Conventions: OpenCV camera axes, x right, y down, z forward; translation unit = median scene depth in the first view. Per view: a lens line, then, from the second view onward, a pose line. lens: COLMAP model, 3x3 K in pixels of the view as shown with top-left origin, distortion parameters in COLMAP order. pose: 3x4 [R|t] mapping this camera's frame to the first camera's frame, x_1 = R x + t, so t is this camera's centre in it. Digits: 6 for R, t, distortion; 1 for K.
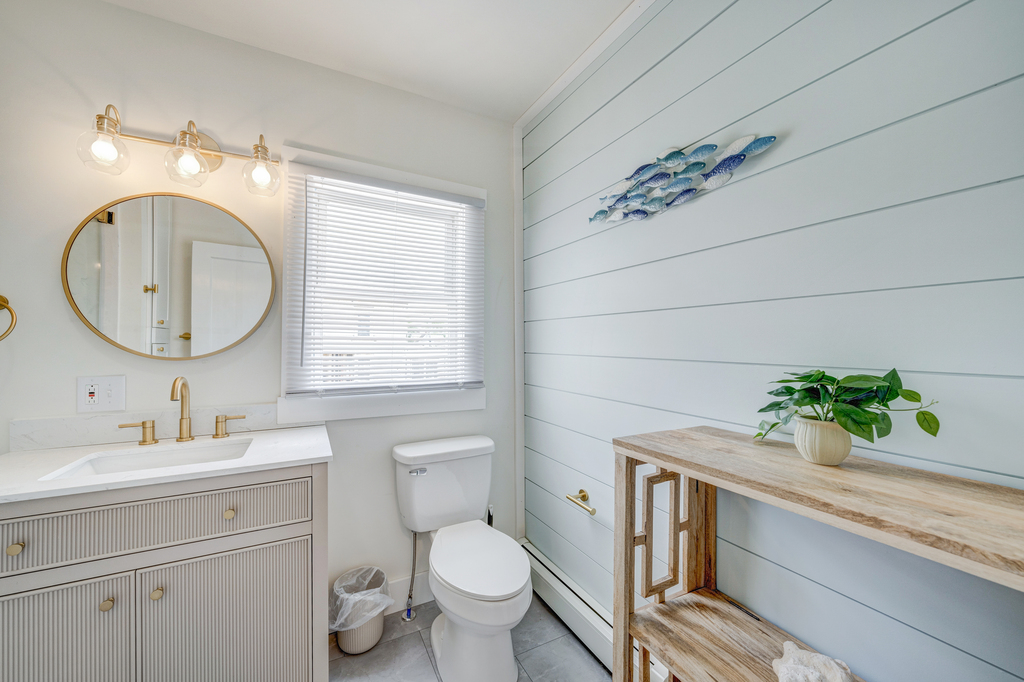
lens RADIAL K [[381.6, 0, 504.1], [0, 381.6, 344.6], [0, 0, 1]] dist [-0.000835, -0.000118]
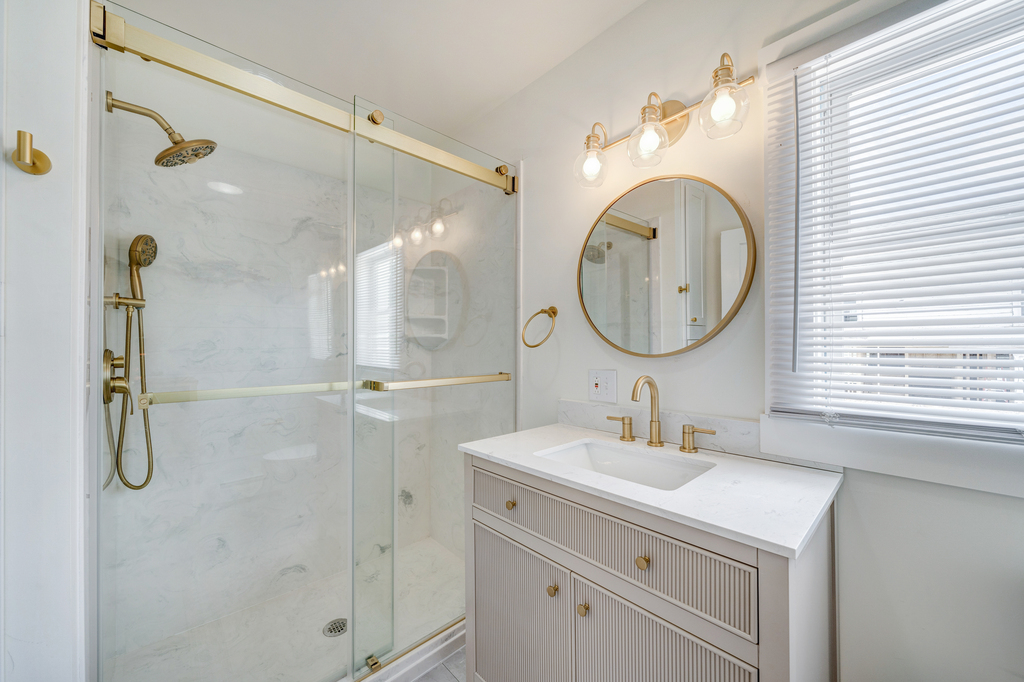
lens RADIAL K [[381.6, 0, 504.1], [0, 381.6, 344.6], [0, 0, 1]] dist [-0.000835, -0.000118]
pose [[0.256523, -0.006437, -0.966517, -0.036764], [0.017192, 0.999850, -0.002096, 0.004606], [0.966385, -0.016078, 0.256595, 0.368905]]
